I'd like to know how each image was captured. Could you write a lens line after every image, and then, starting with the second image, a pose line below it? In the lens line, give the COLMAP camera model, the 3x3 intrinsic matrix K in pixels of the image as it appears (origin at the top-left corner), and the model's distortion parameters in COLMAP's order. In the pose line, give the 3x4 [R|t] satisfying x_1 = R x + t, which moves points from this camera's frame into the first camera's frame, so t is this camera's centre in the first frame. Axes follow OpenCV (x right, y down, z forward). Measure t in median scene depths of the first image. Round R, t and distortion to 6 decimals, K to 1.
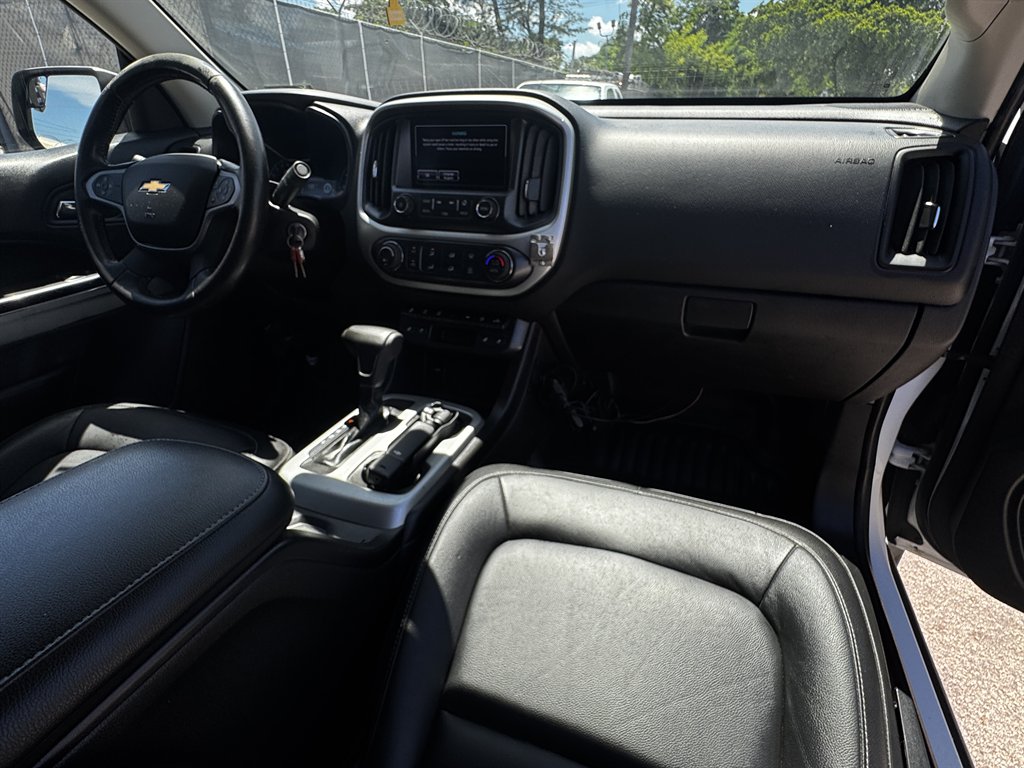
lens RADIAL K [[504.4, 0, 506.4], [0, 504.4, 370.1], [0, 0, 1]] dist [0.003286, -0.000493]
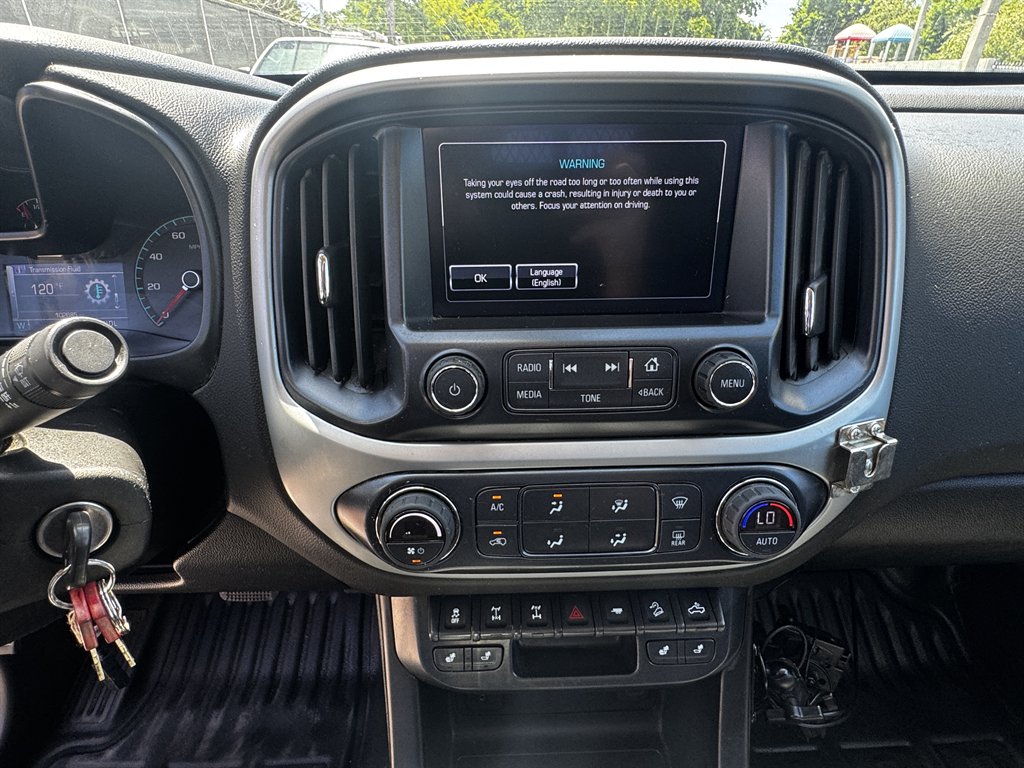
lens RADIAL K [[572.3, 0, 510.9], [0, 572.3, 383.0], [0, 0, 1]] dist [0.001586, 0.000894]
pose [[0.921433, -0.174812, 0.346989, -0.305044], [0.169687, 0.984454, 0.045359, -0.344853], [-0.349524, 0.017084, 0.936772, 0.646314]]
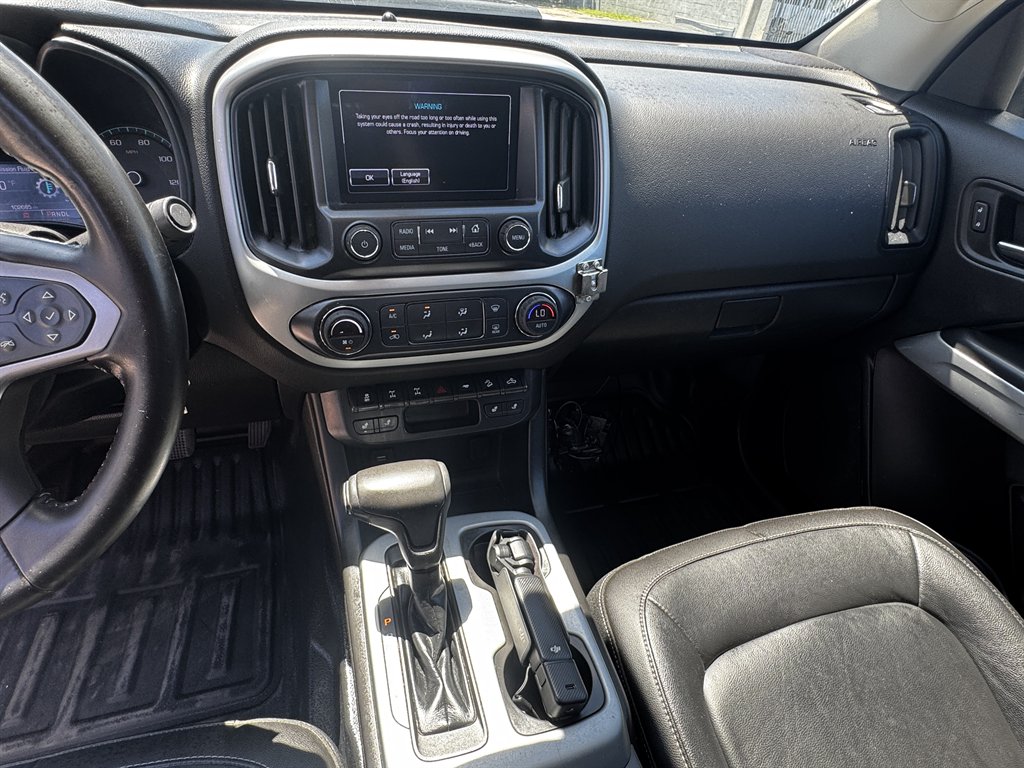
lens RADIAL K [[572.3, 0, 510.9], [0, 572.3, 383.0], [0, 0, 1]] dist [0.001586, 0.000894]
pose [[0.788240, -0.300107, 0.537227, -0.473762], [0.196531, 0.950069, 0.242372, -0.305204], [-0.583141, -0.085466, 0.807863, 0.376707]]
